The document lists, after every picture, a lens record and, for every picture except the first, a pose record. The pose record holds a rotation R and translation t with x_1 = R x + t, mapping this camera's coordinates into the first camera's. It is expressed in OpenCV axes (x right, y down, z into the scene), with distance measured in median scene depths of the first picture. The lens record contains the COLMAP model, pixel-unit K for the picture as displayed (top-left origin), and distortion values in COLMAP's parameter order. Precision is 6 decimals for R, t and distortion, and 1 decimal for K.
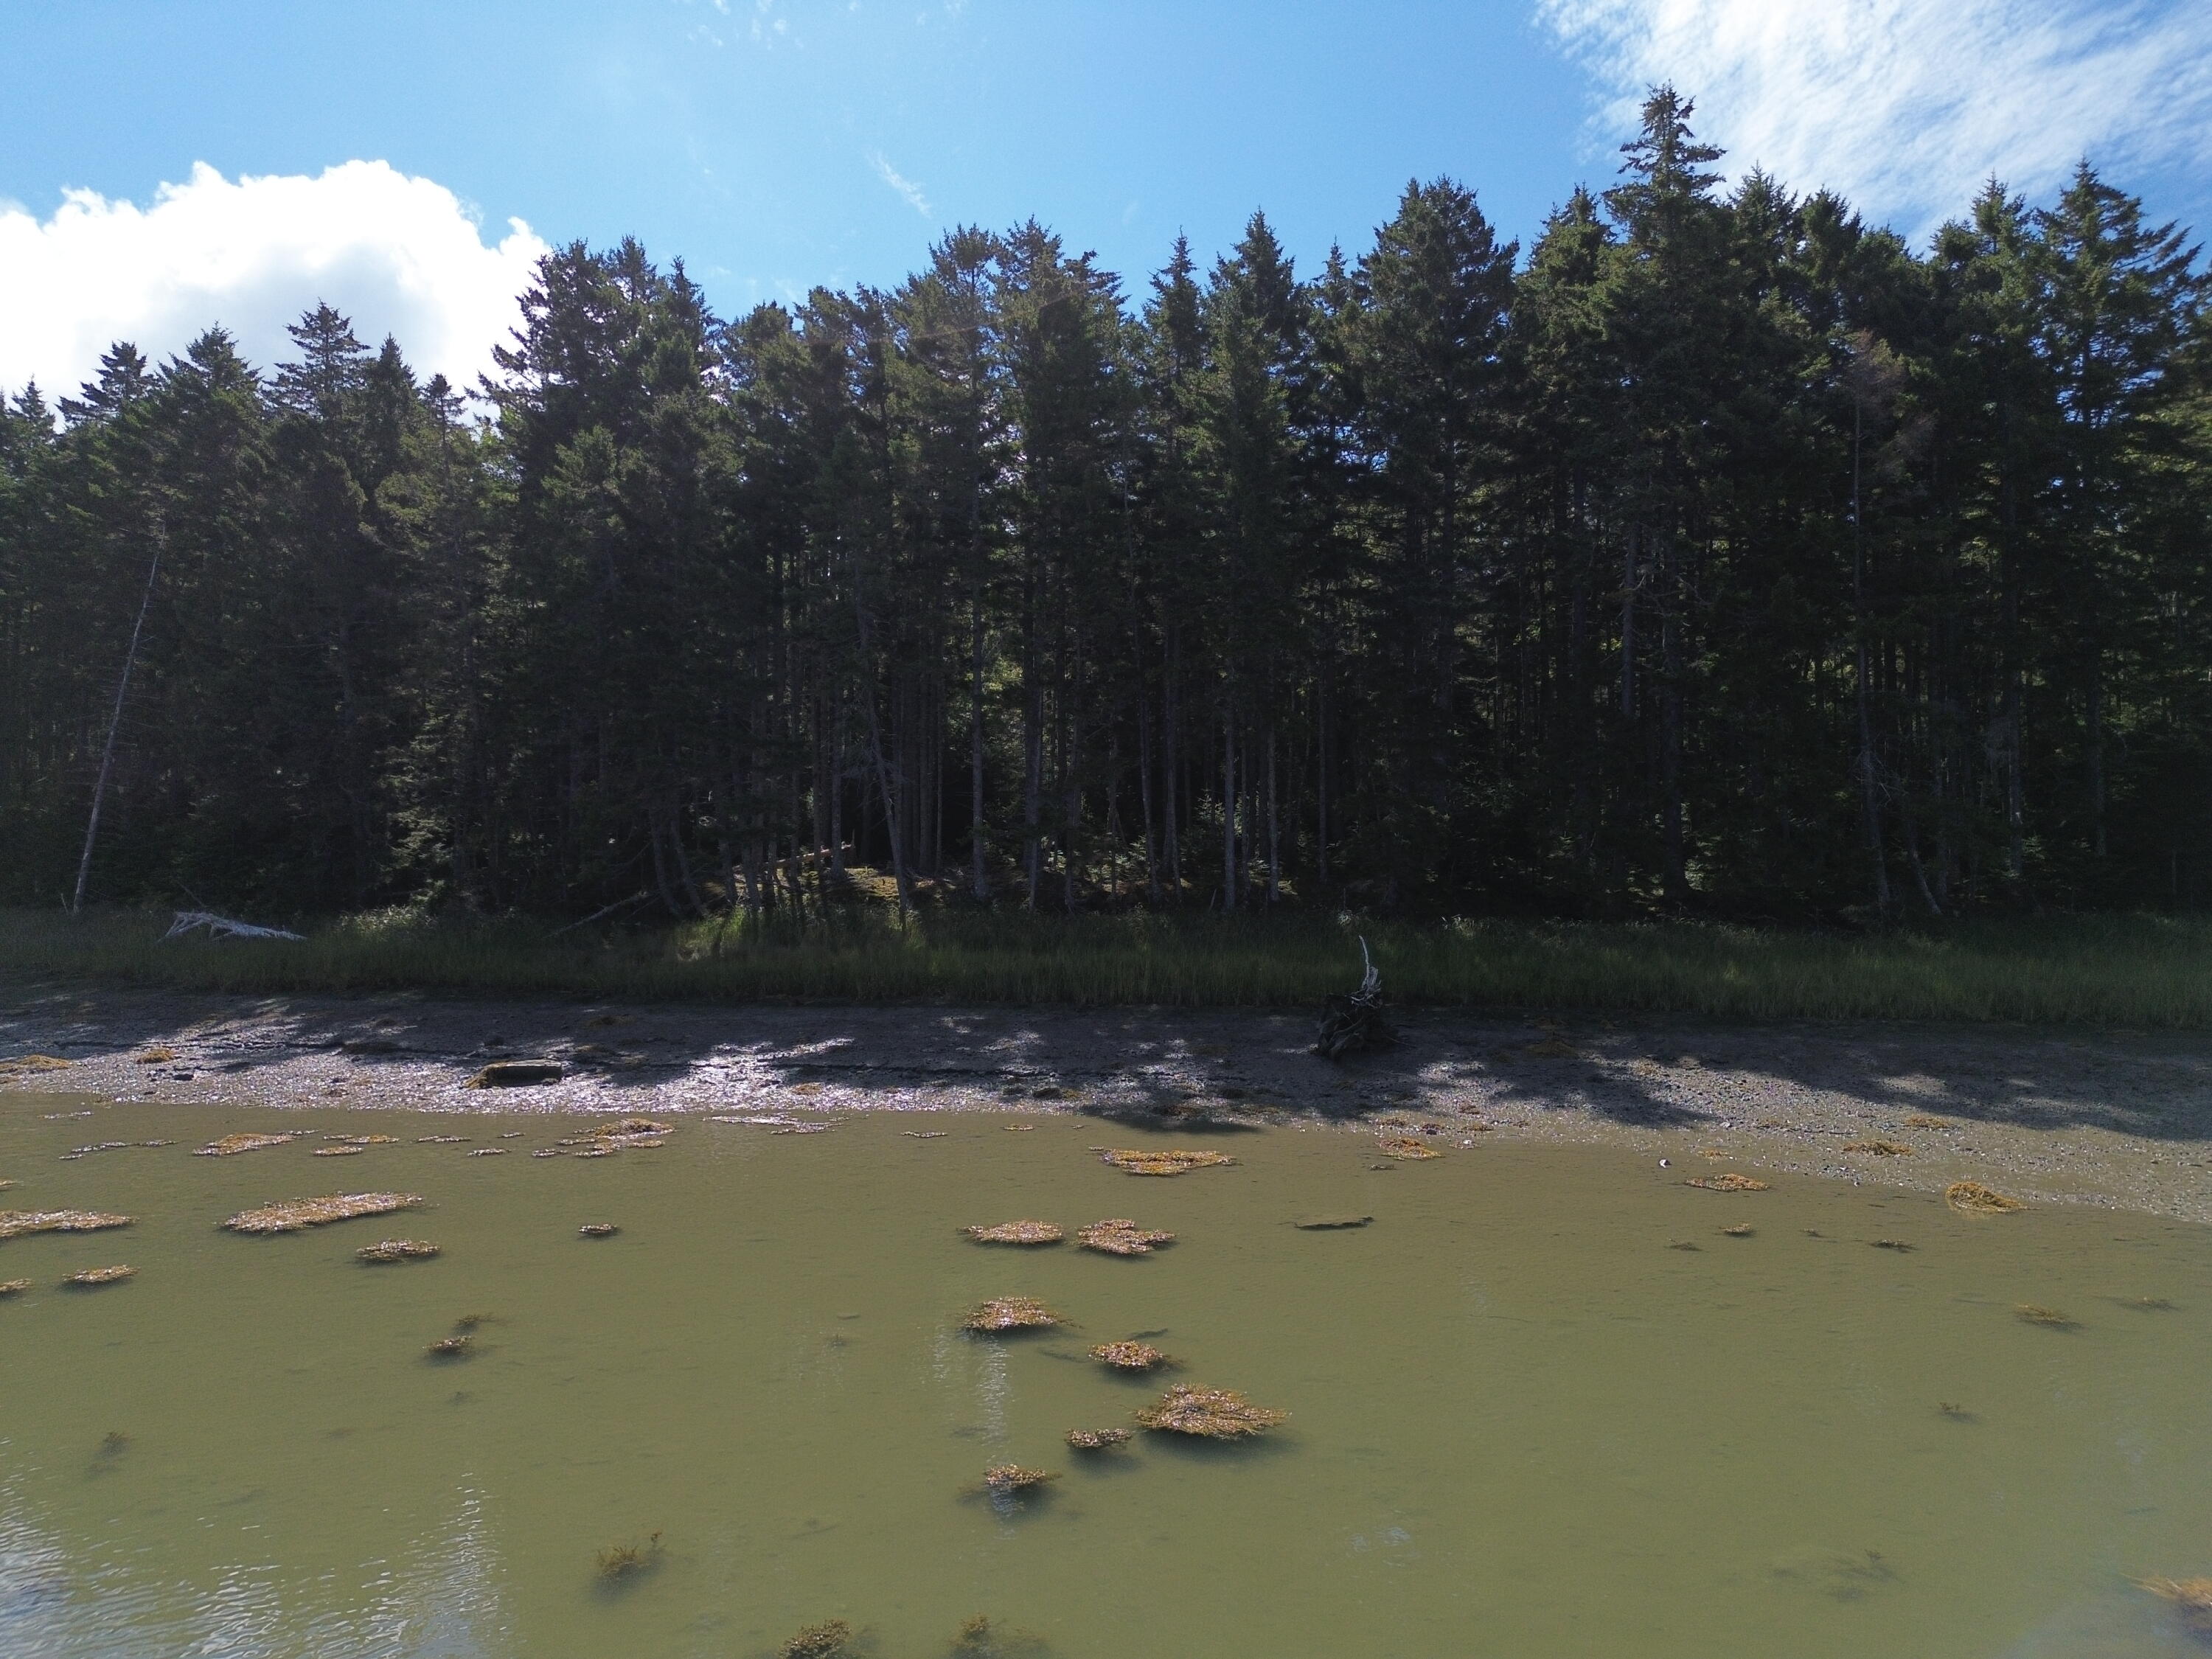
lens RADIAL K [[1529.0, 0, 1106.3], [0, 1529.0, 828.5], [0, 0, 1]] dist [0.028573, -0.018541]
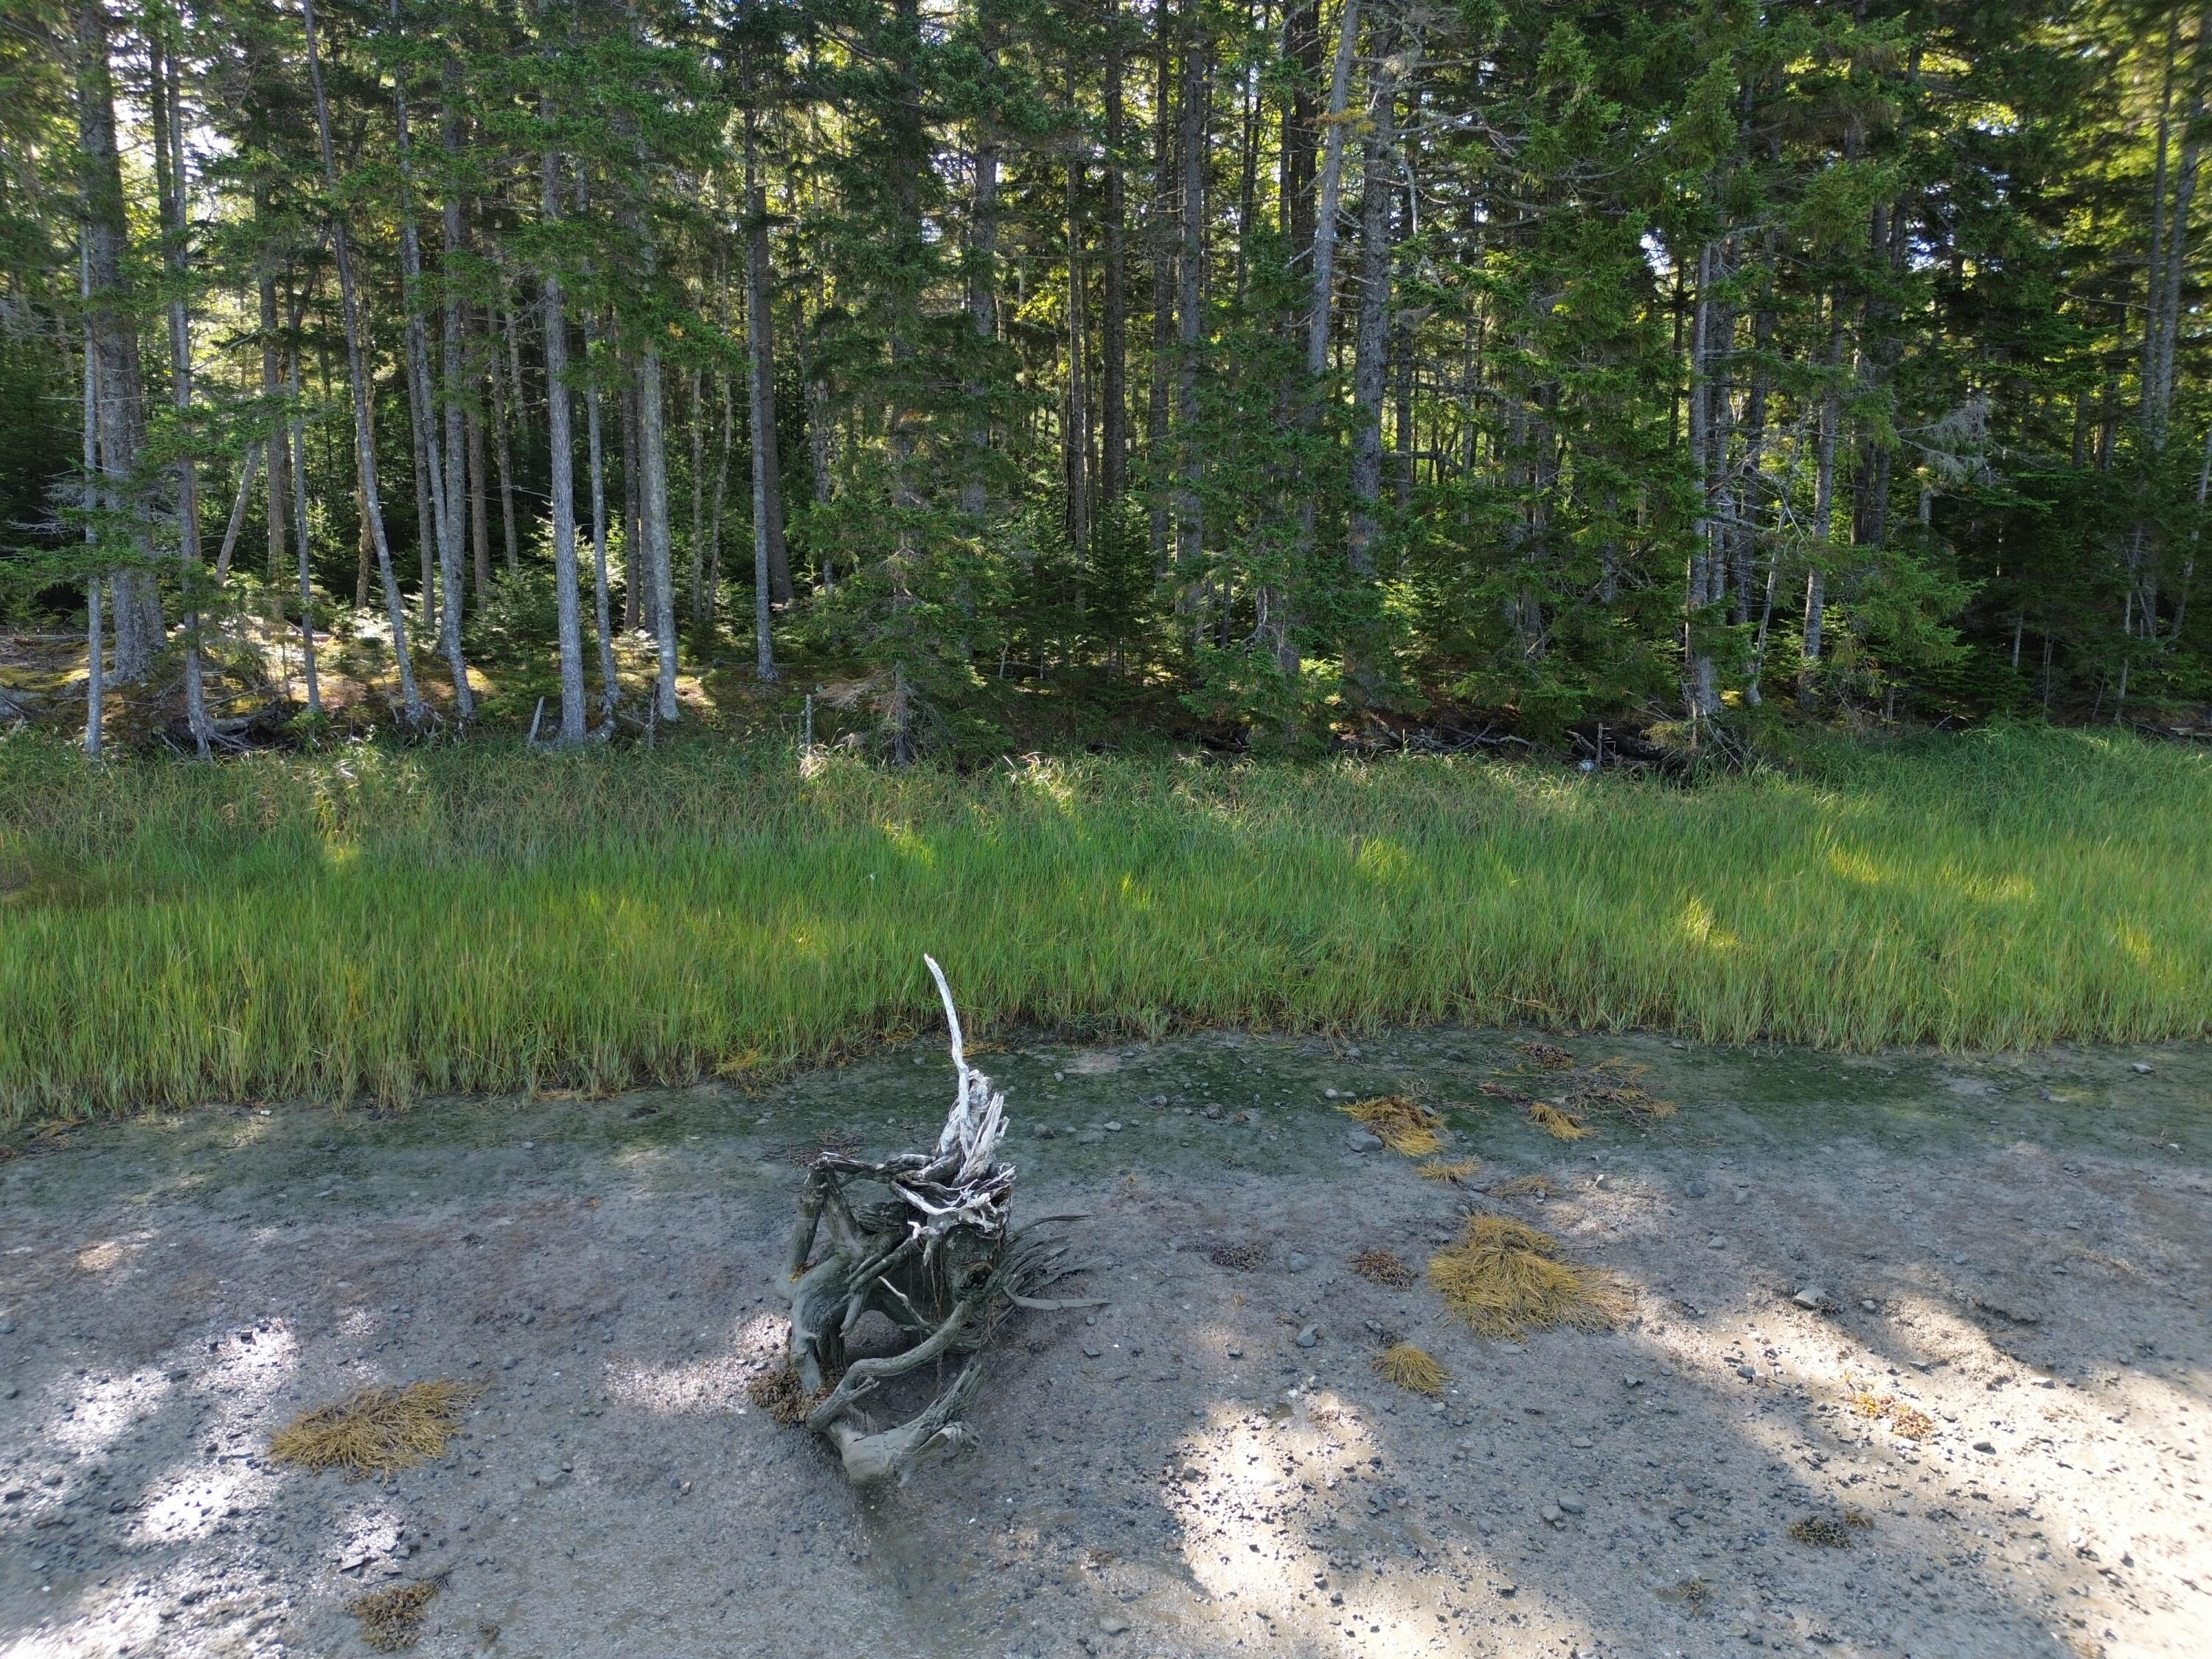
lens RADIAL K [[1529.0, 0, 1102.8], [0, 1529.0, 826.4], [0, 0, 1]] dist [0.028573, -0.018541]
pose [[0.933374, -0.037543, 0.356937, 0.062884], [-0.020039, 0.987512, 0.156267, 0.000251], [-0.358346, -0.153008, 0.920965, 0.482577]]
